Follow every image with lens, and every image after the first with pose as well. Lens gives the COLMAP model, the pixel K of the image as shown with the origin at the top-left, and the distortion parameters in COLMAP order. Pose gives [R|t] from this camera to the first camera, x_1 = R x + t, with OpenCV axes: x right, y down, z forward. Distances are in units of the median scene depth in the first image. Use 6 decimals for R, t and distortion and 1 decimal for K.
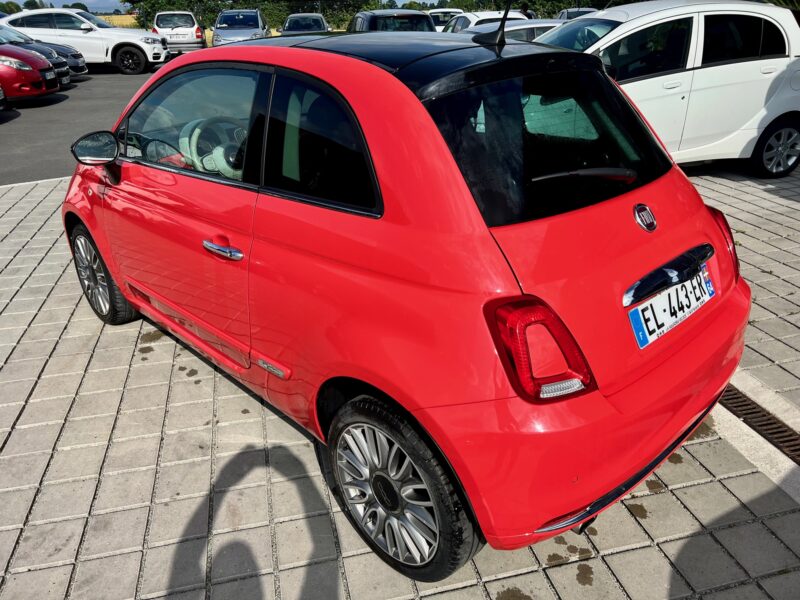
lens RADIAL K [[611.3, 0, 400.0], [0, 611.3, 300.0], [0, 0, 1]] dist [0.005811, -0.000173]
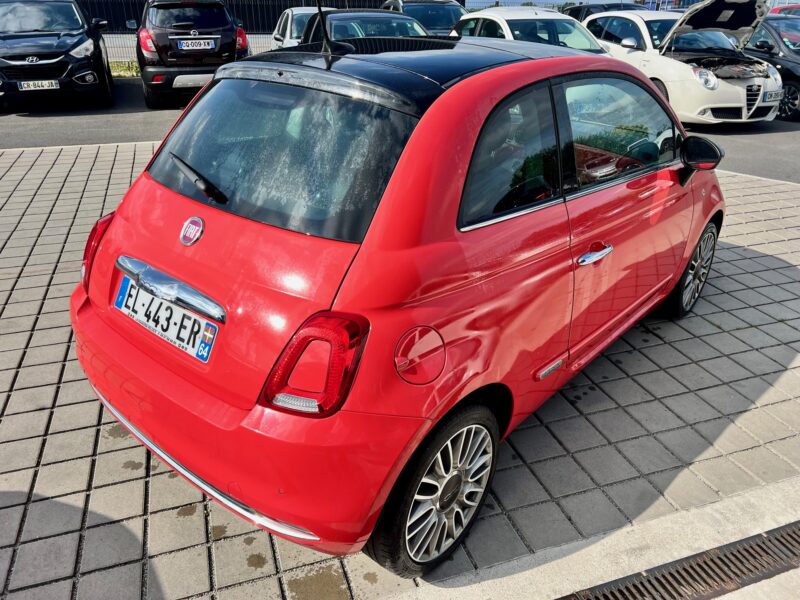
lens RADIAL K [[611.3, 0, 400.0], [0, 611.3, 300.0], [0, 0, 1]] dist [0.005811, -0.000173]
pose [[0.084416, 0.458963, -0.884436, 1.288537], [-0.423755, 0.819875, 0.385015, -0.533069], [0.901835, 0.342282, 0.263698, 1.042765]]
